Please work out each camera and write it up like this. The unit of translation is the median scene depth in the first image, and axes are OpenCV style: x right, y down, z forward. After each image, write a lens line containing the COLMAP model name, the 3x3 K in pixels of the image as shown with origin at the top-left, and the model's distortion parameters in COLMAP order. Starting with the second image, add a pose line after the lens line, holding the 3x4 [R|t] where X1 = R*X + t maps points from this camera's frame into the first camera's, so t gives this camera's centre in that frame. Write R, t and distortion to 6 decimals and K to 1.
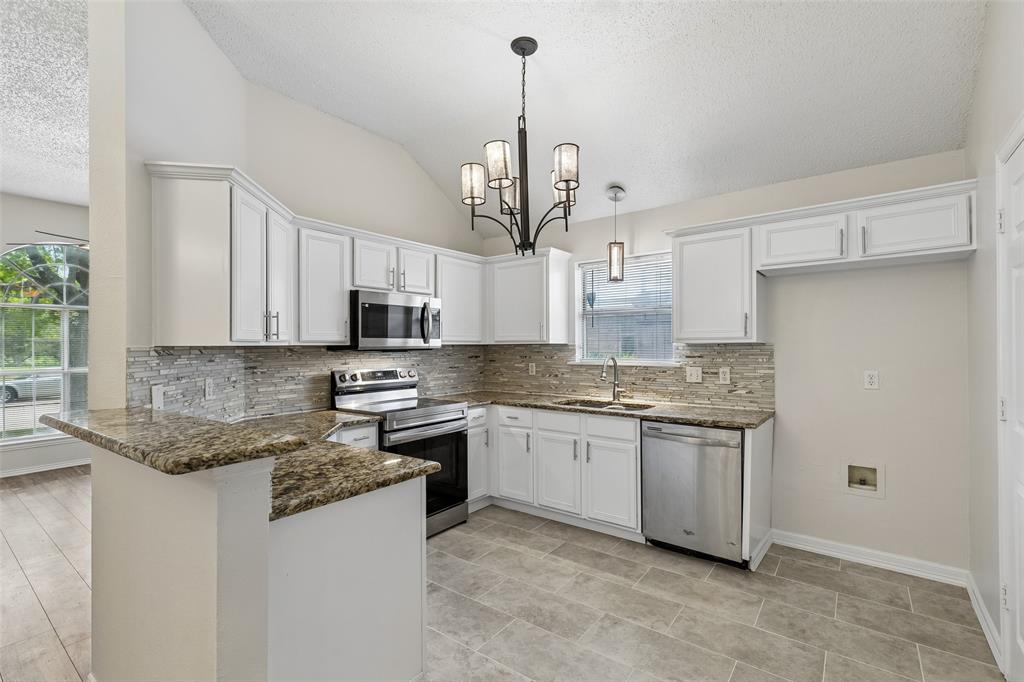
lens RADIAL K [[462.3, 0, 513.8], [0, 462.3, 341.1], [0, 0, 1]] dist [0.009910, -0.000460]
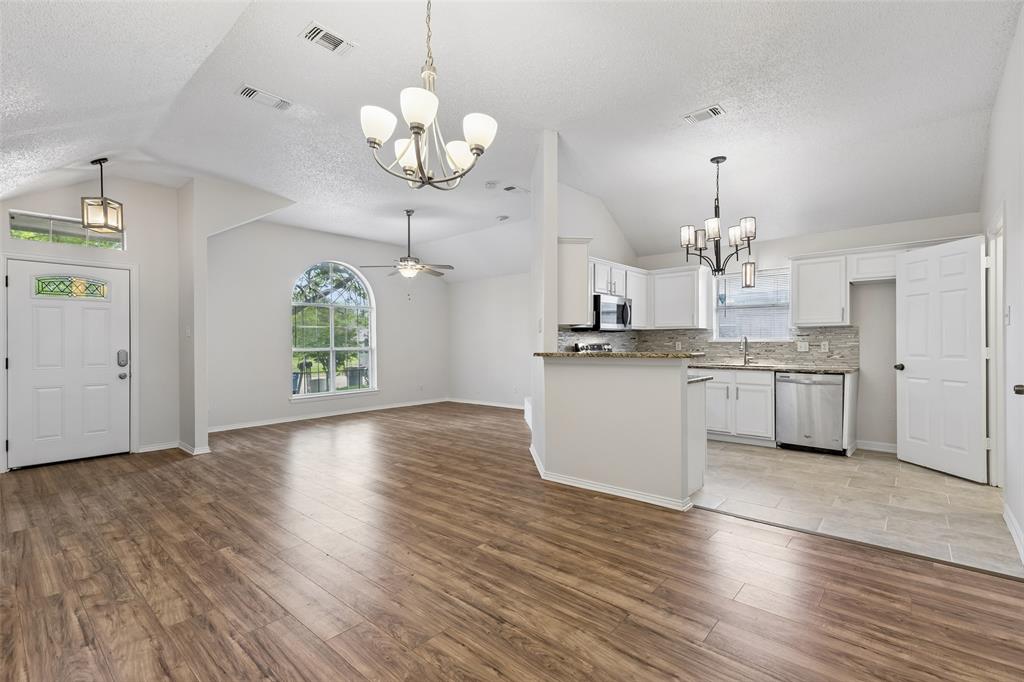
lens RADIAL K [[462.3, 0, 513.8], [0, 462.3, 341.1], [0, 0, 1]] dist [0.009910, -0.000460]
pose [[0.997869, 0.000933, -0.065242, -0.521420], [-0.000358, 0.999961, 0.008810, 0.042234], [0.065248, -0.008768, 0.997831, -0.681370]]
